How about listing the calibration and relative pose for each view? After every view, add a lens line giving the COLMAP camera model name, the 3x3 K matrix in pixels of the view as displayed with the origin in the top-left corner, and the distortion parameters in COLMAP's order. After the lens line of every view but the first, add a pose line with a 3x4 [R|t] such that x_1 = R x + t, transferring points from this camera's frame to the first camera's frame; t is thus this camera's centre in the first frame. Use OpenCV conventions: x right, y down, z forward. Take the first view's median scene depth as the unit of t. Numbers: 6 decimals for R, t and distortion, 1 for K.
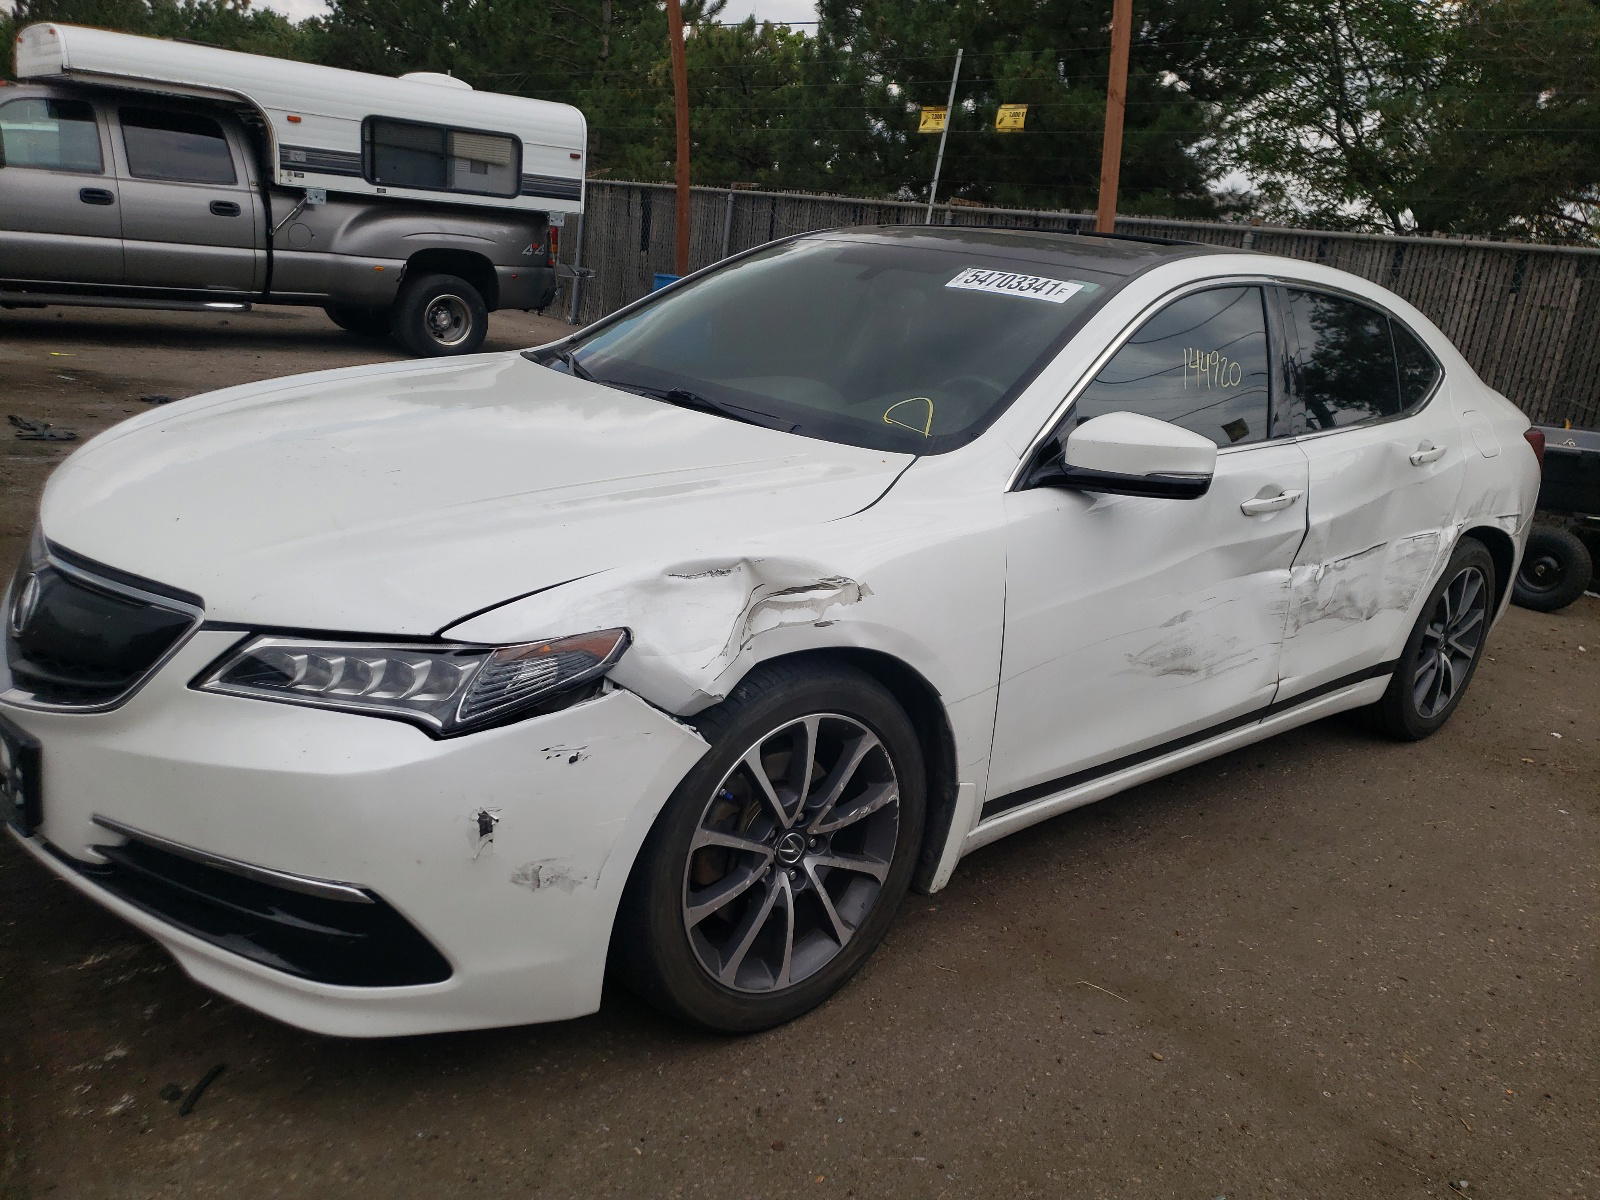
lens RADIAL K [[1219.6, 0, 798.5], [0, 1219.6, 606.2], [0, 0, 1]] dist [0.029478, 0.010235]
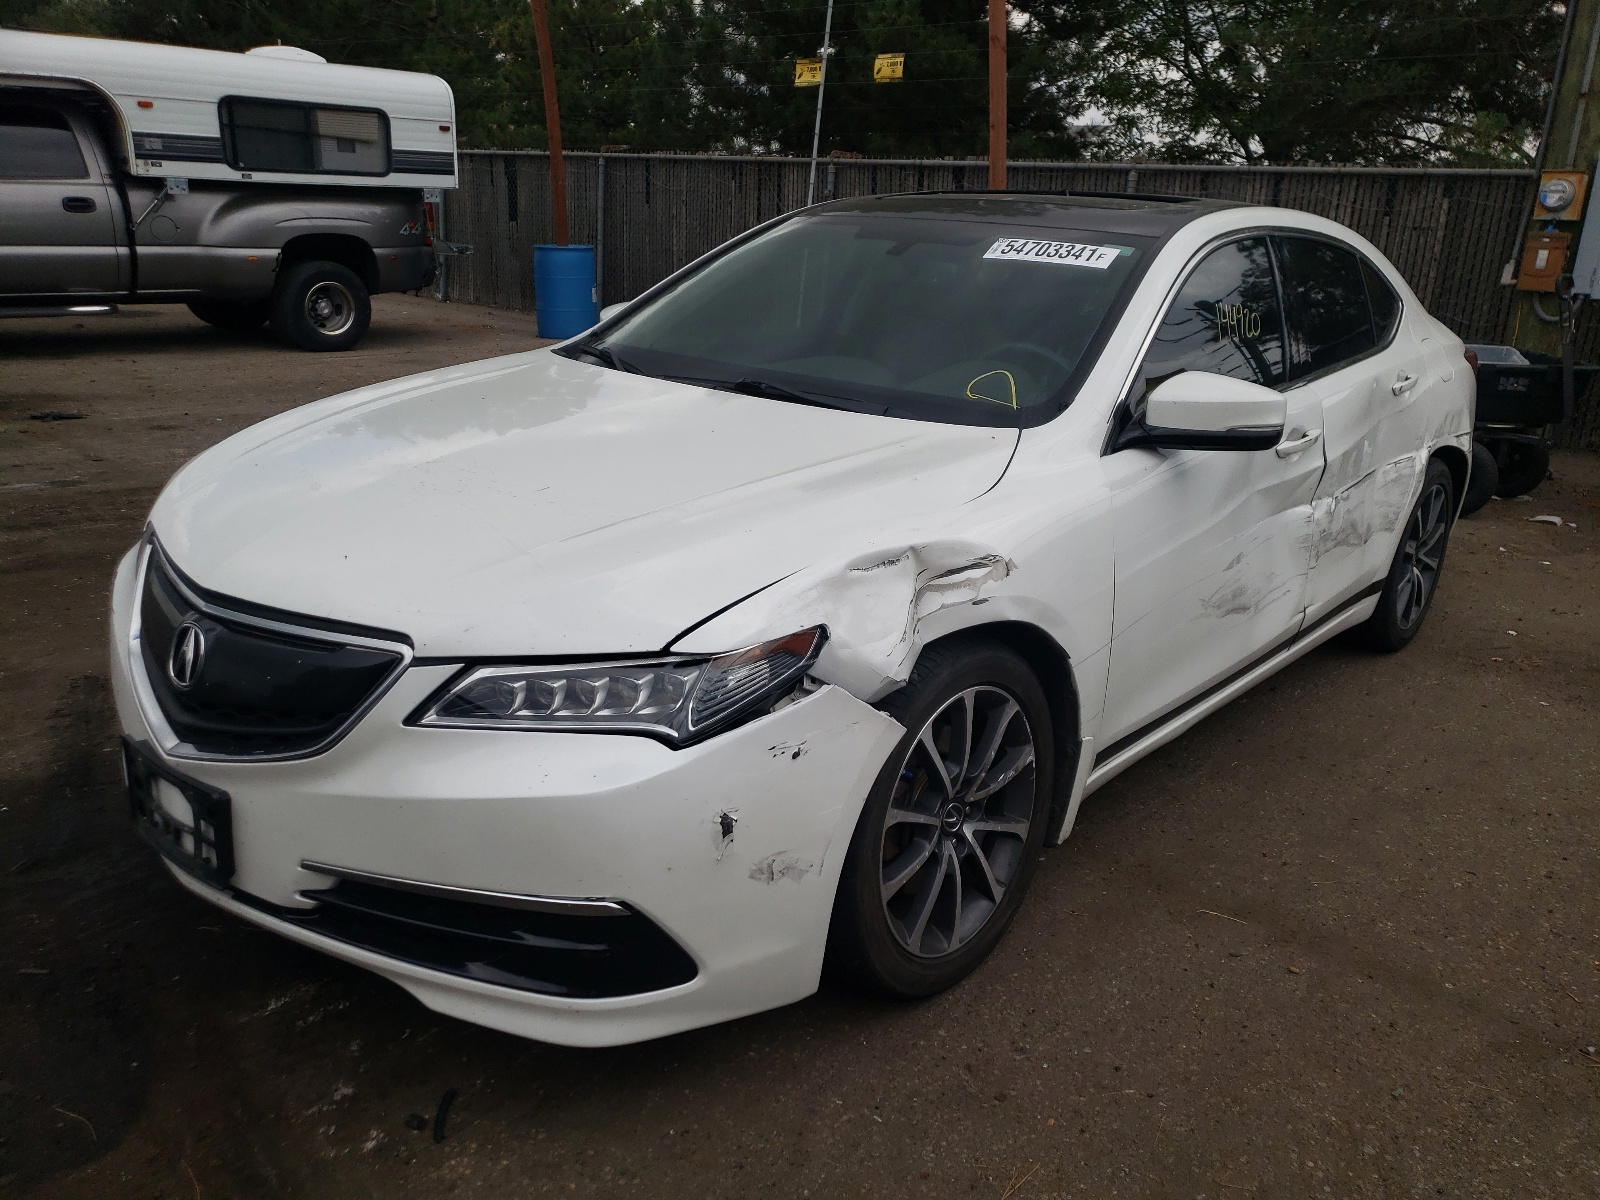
lens RADIAL K [[1219.6, 0, 830.0], [0, 1219.6, 605.2], [0, 0, 1]] dist [0.029478, 0.010235]
pose [[0.990642, -0.092712, 0.100165, -0.172592], [0.089462, 0.995322, 0.036476, -0.025789], [-0.103078, -0.027173, 0.994302, -0.019630]]
